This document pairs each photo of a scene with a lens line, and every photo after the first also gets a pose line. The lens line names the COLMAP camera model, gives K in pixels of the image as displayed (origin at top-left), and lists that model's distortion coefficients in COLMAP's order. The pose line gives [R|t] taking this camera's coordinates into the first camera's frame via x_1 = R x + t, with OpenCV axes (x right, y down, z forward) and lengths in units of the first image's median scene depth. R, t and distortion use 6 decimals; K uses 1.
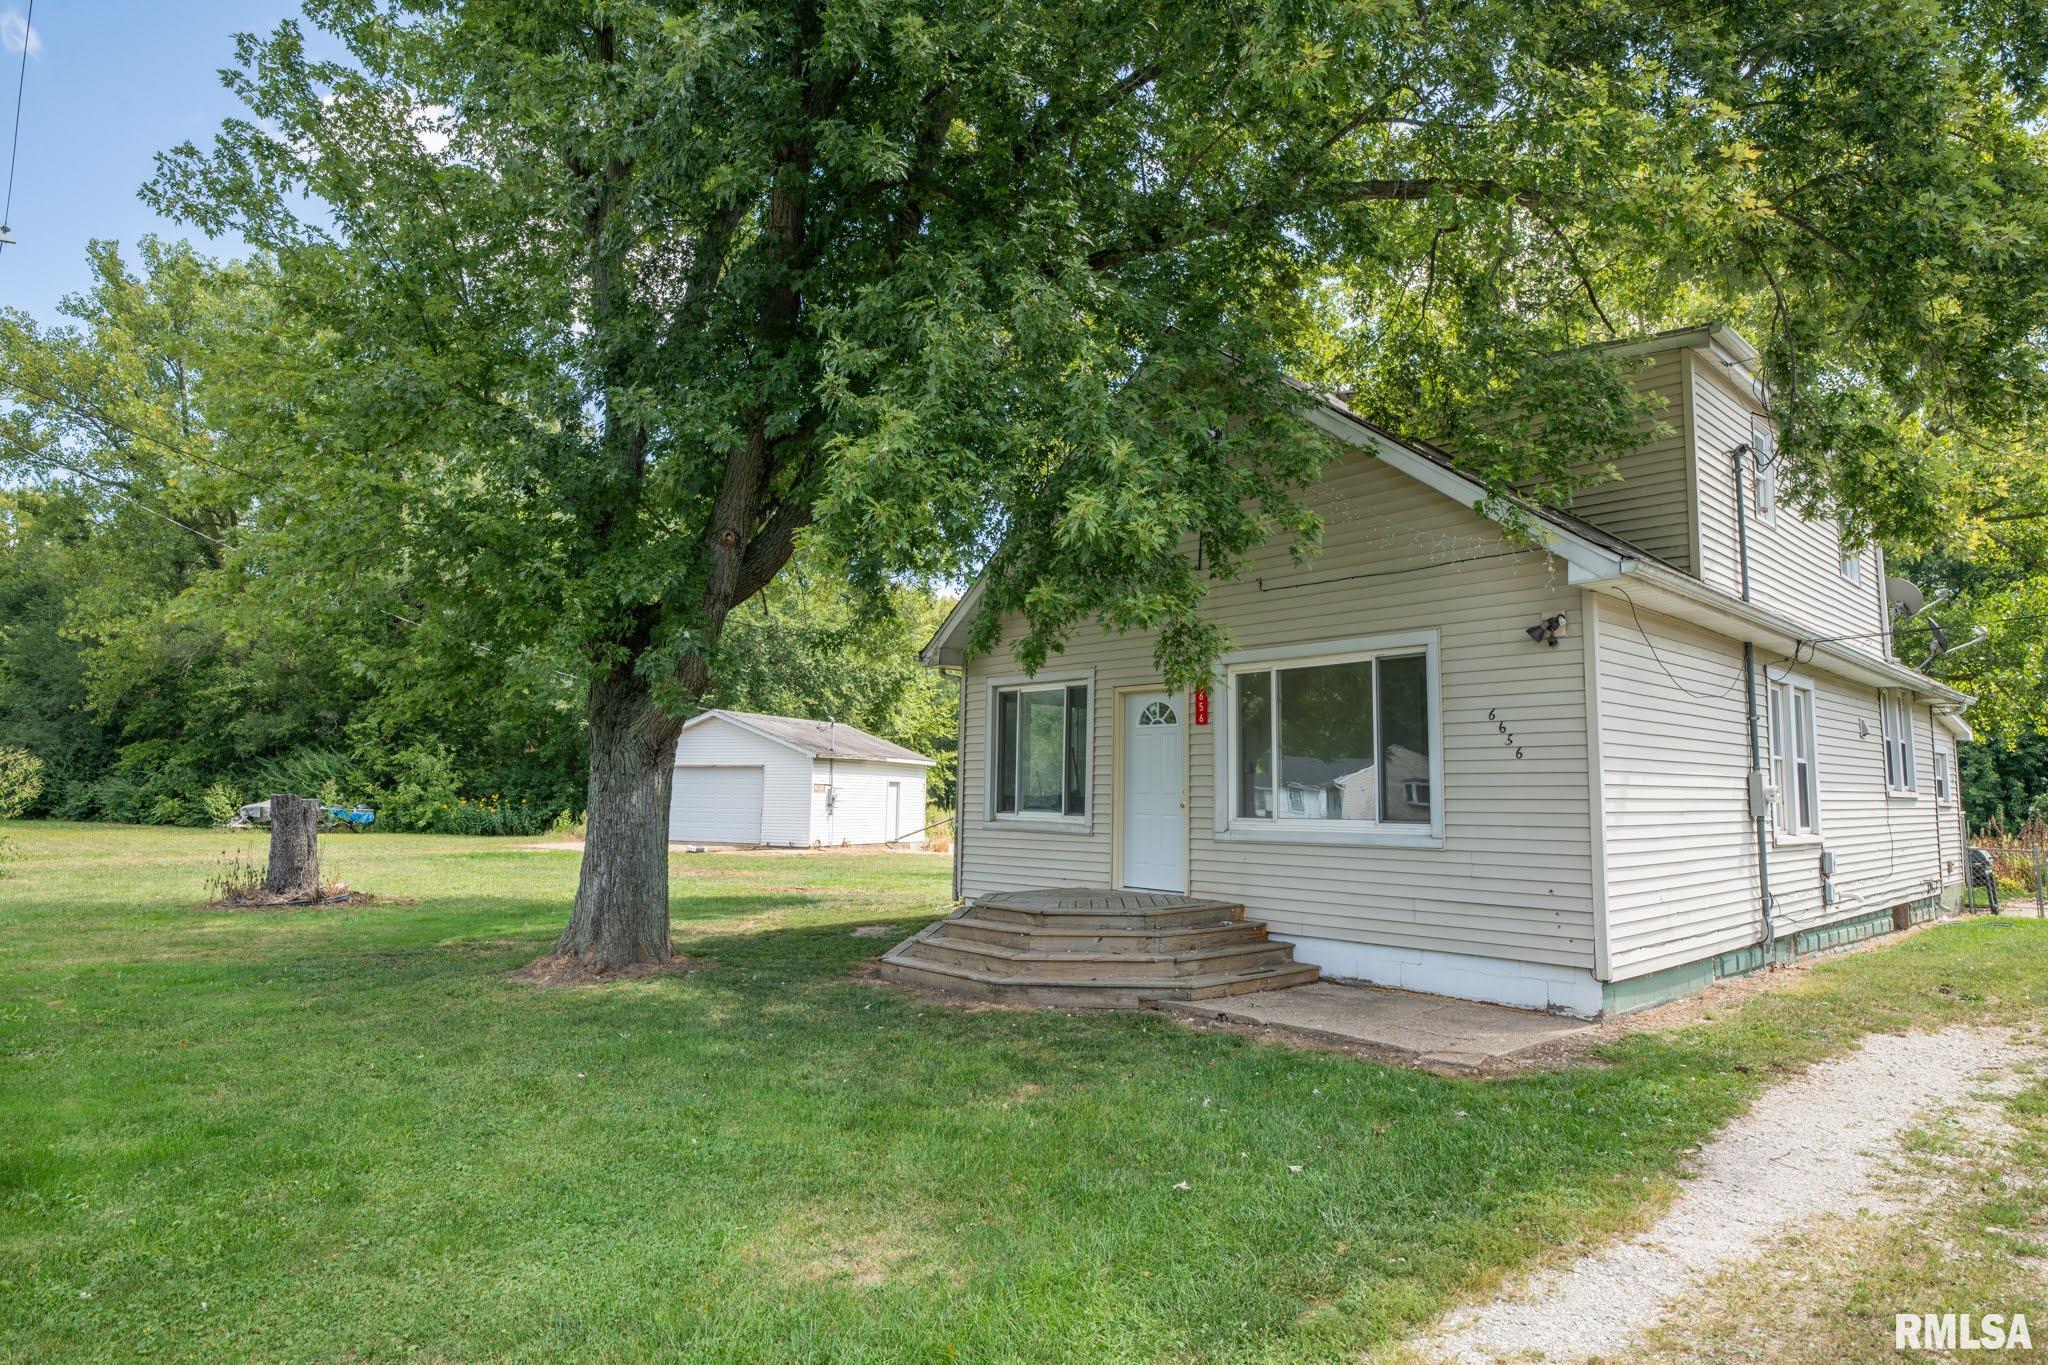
lens RADIAL K [[1135.2, 0, 1068.2], [0, 1135.2, 683.3], [0, 0, 1]] dist [0.001452, 0.000102]
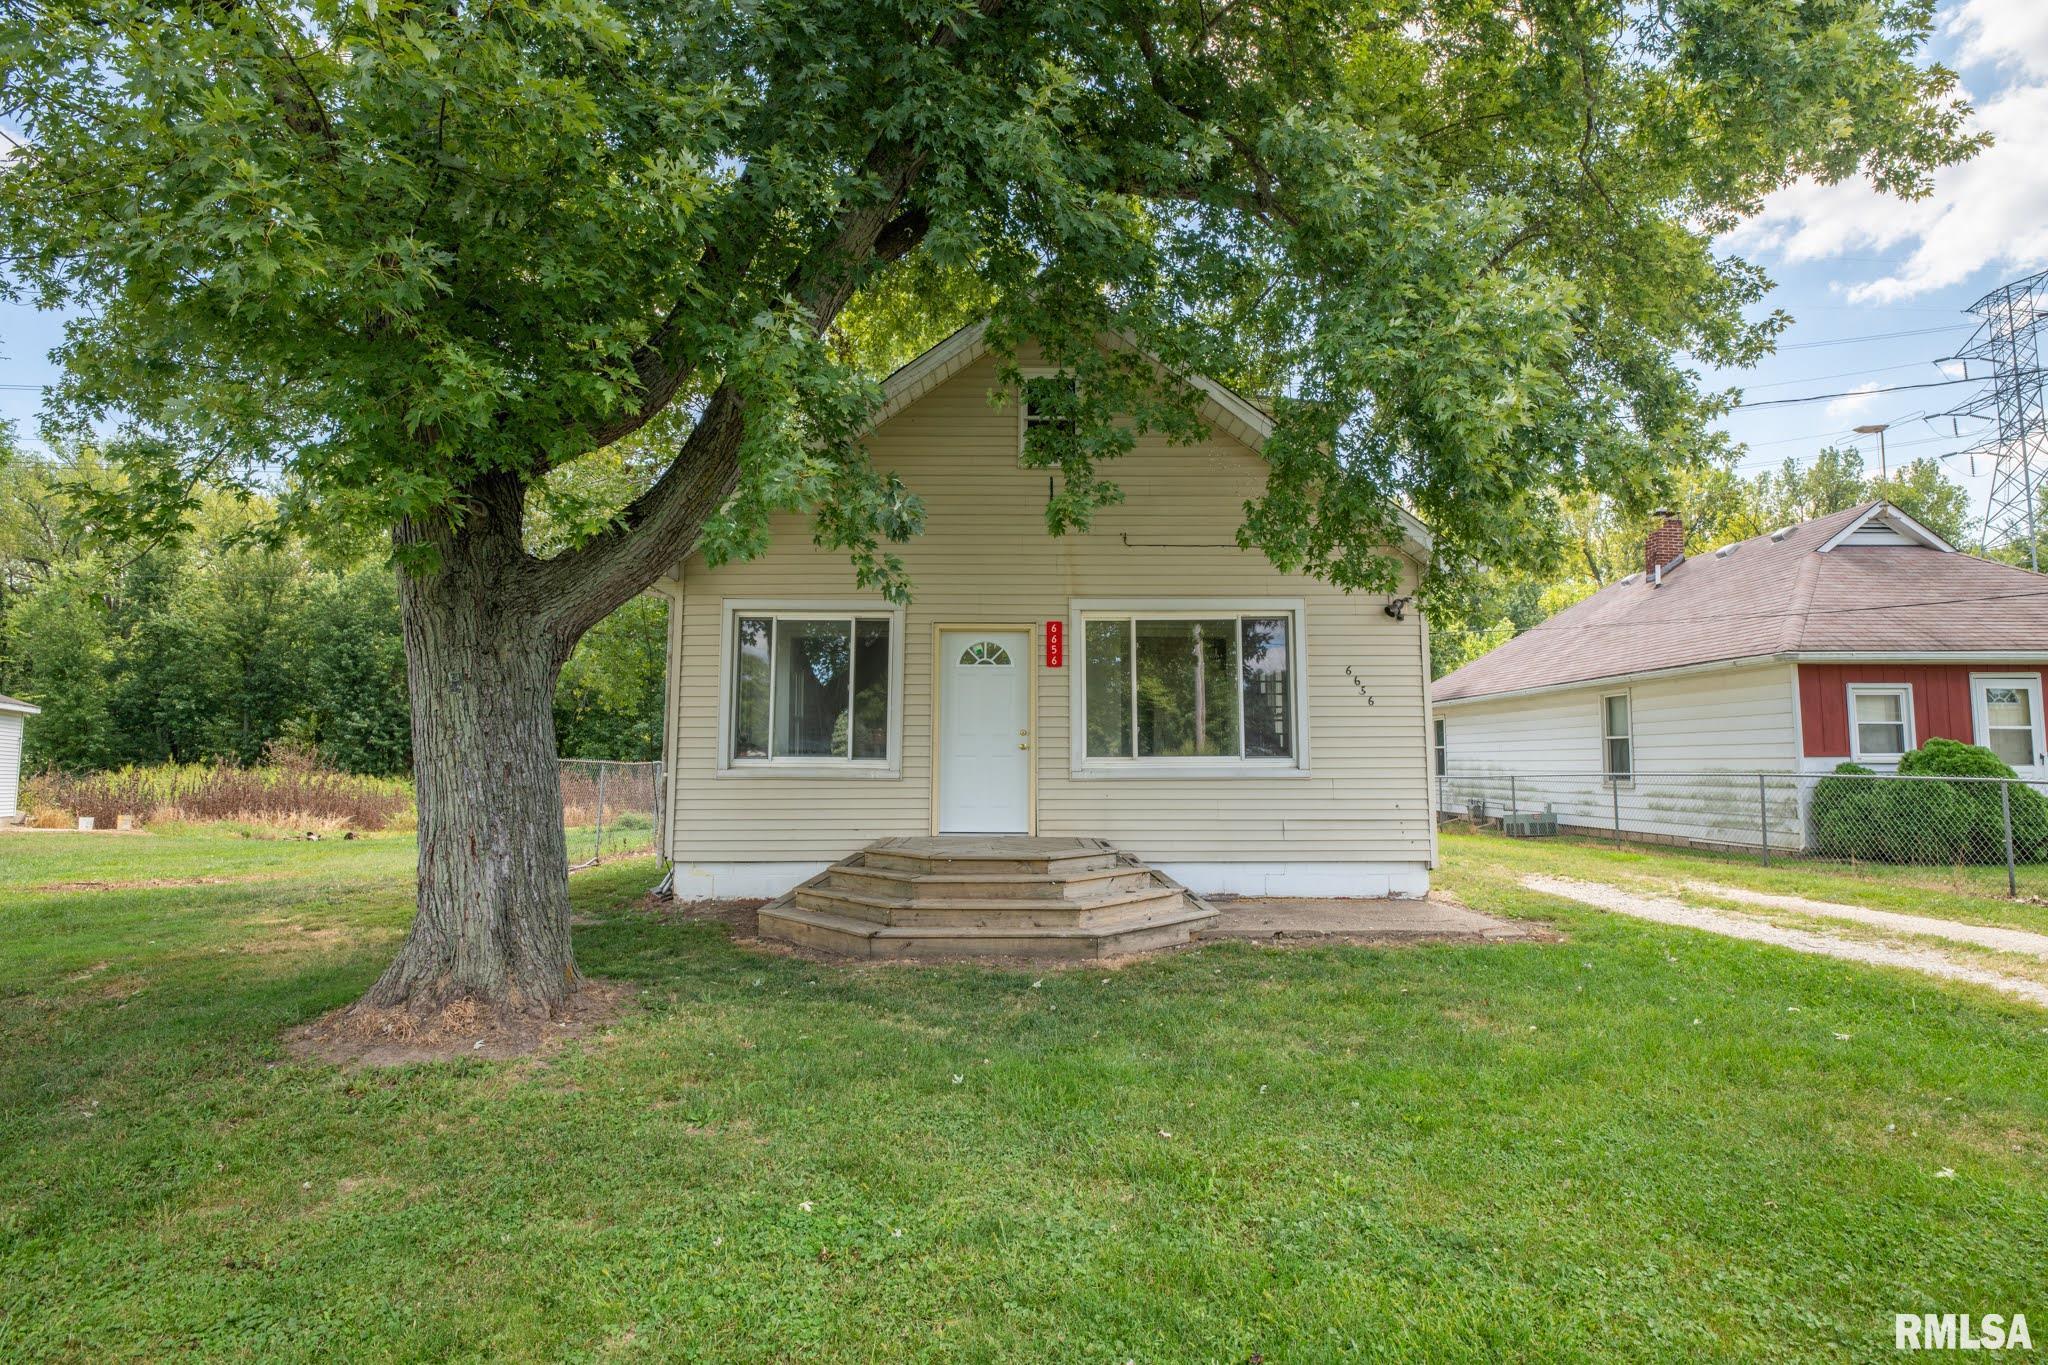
lens RADIAL K [[1019.2, 0, 1024.2], [0, 1019.2, 665.0], [0, 0, 1]] dist [-0.025412, -0.002647]
pose [[0.688615, 0.056667, 0.722909, -0.560859], [-0.064136, 0.997794, -0.017121, 0.052103], [-0.722285, -0.034574, 0.690731, 0.388055]]
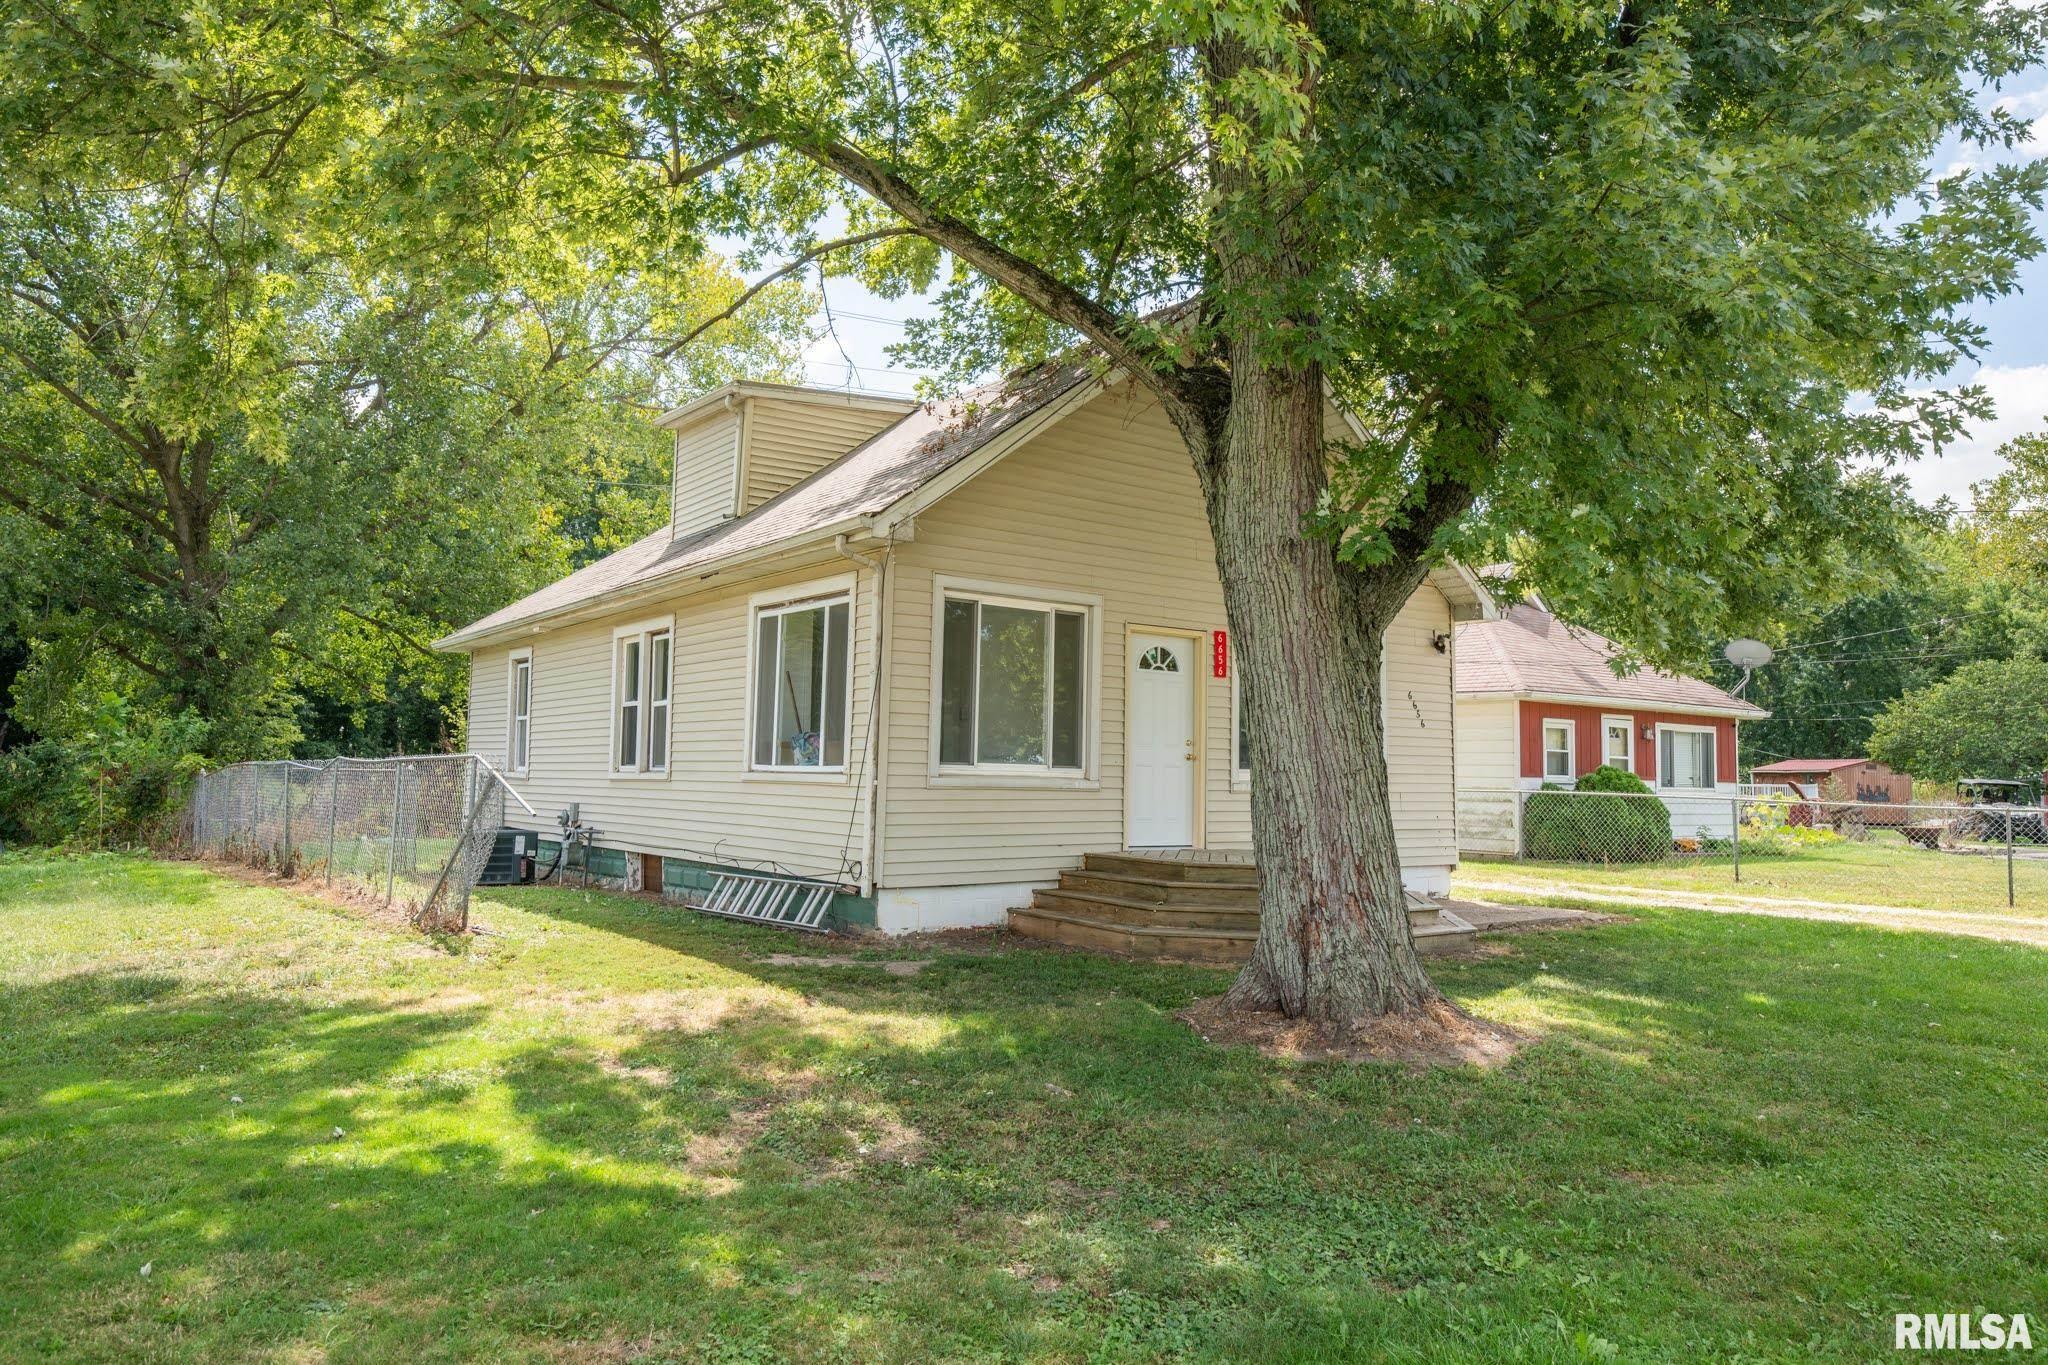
lens RADIAL K [[1338.7, 0, 1024.0], [0, 1338.7, 682.5], [0, 0, 1]] dist [0.000657, 0.000023]
pose [[0.129369, 0.055813, 0.990024, -1.075648], [-0.116592, 0.992345, -0.040708, 0.109198], [-0.984718, -0.110163, 0.134886, 1.009808]]
